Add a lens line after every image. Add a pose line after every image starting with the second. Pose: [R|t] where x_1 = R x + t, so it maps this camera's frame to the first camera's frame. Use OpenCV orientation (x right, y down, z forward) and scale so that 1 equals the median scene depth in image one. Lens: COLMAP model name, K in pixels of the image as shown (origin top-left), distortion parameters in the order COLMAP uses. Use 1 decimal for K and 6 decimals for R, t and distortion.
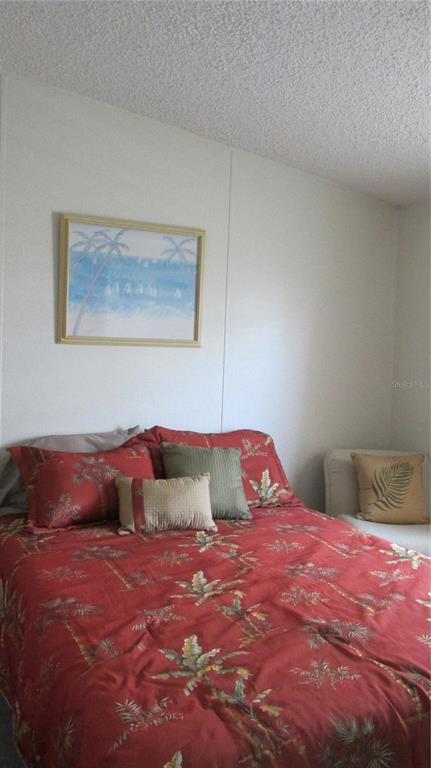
lens RADIAL K [[647.7, 0, 216.9], [0, 647.7, 382.7], [0, 0, 1]] dist [-0.018730, 0.007772]
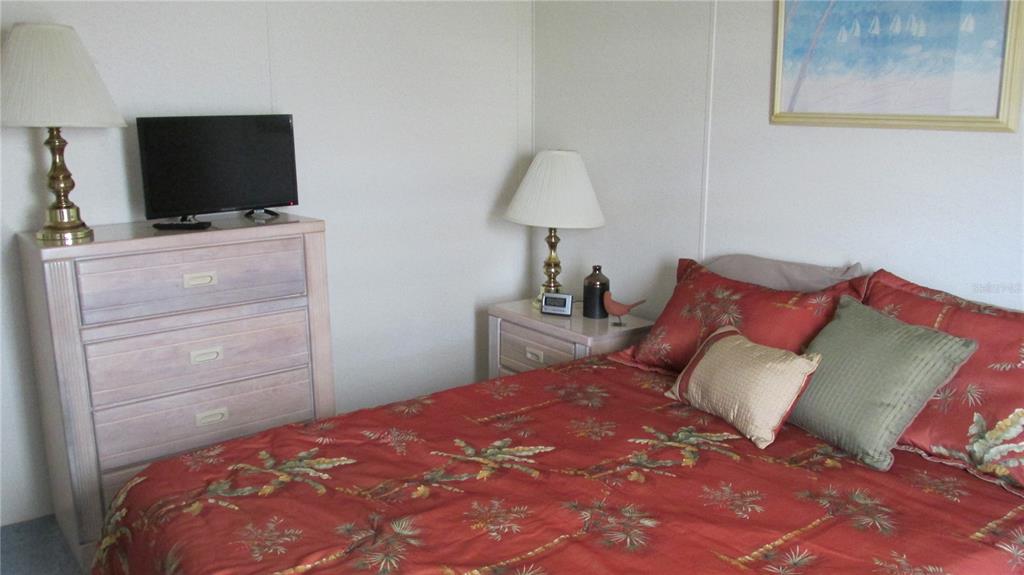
lens RADIAL K [[863.7, 0, 514.3], [0, 863.7, 288.9], [0, 0, 1]] dist [-0.018730, 0.007772]
pose [[0.159314, 0.177856, -0.971075, 0.626231], [-0.062325, 0.983488, 0.169905, -0.026836], [0.985259, 0.033454, 0.167768, 0.582416]]
